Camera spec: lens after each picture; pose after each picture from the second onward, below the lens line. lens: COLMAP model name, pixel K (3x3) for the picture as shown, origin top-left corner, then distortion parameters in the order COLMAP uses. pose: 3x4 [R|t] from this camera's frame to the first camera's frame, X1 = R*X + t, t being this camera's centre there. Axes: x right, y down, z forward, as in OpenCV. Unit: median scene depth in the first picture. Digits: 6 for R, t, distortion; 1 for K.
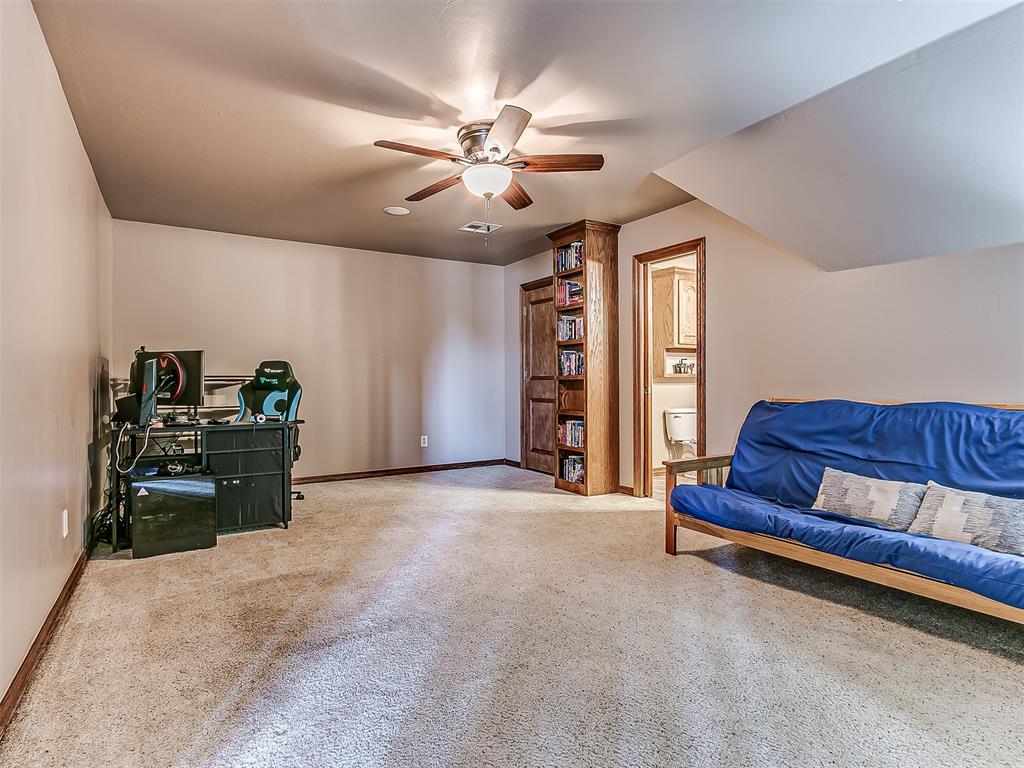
lens RADIAL K [[559.4, 0, 488.4], [0, 559.4, 383.6], [0, 0, 1]] dist [-0.004191, -0.002957]
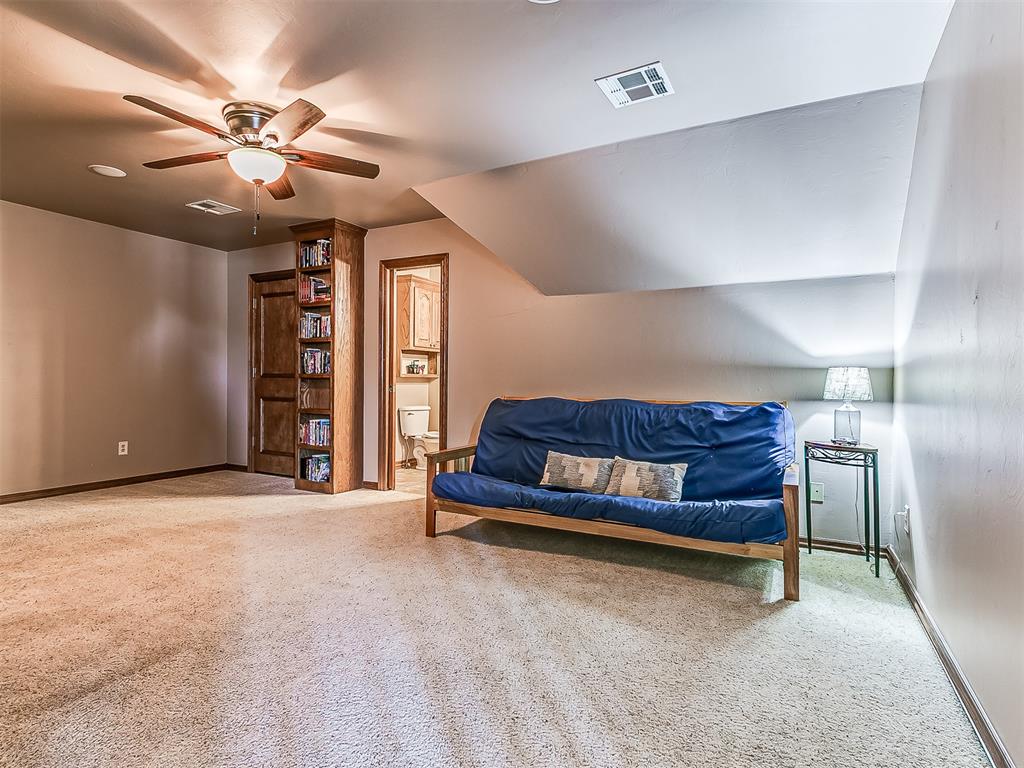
lens RADIAL K [[559.4, 0, 508.5], [0, 559.4, 382.9], [0, 0, 1]] dist [-0.004191, -0.002957]
pose [[0.847276, 0.011324, 0.531033, -0.129783], [-0.011832, 0.999927, -0.002444, 0.000264], [-0.531021, -0.004212, 0.847348, -0.022976]]
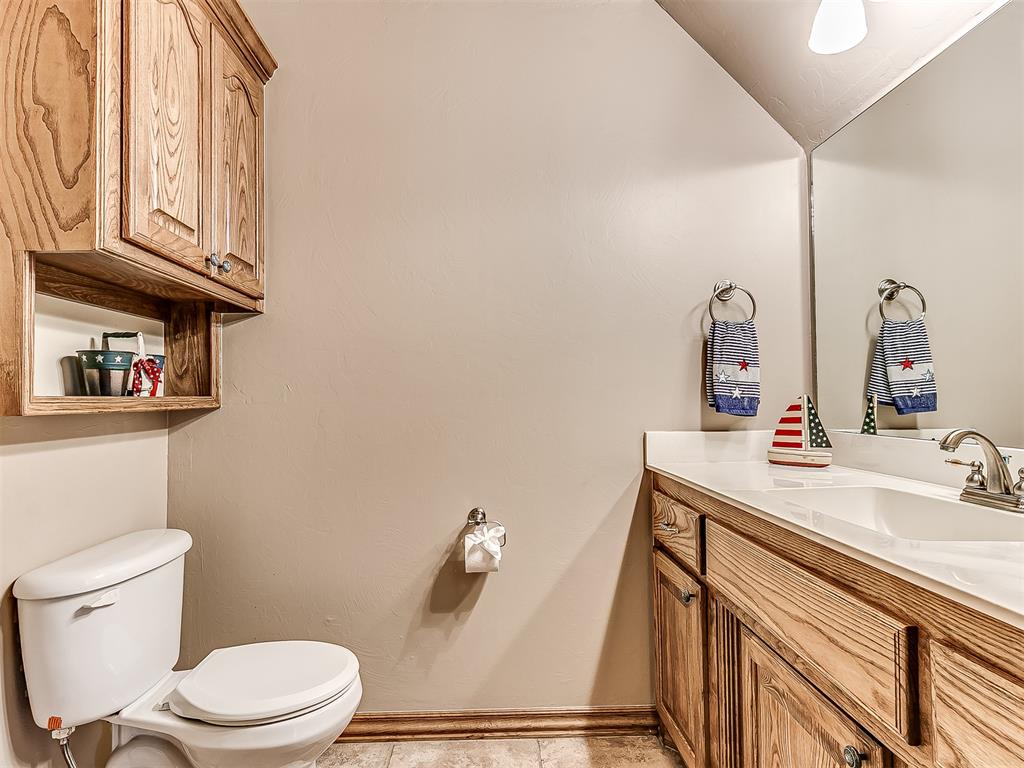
lens RADIAL K [[559.4, 0, 508.7], [0, 559.4, 385.2], [0, 0, 1]] dist [-0.004191, -0.002957]
pose [[0.471546, 0.020935, 0.881593, 0.394836], [0.003340, 0.999669, -0.025525, -0.028396], [-0.881835, 0.014981, 0.471320, 1.325719]]
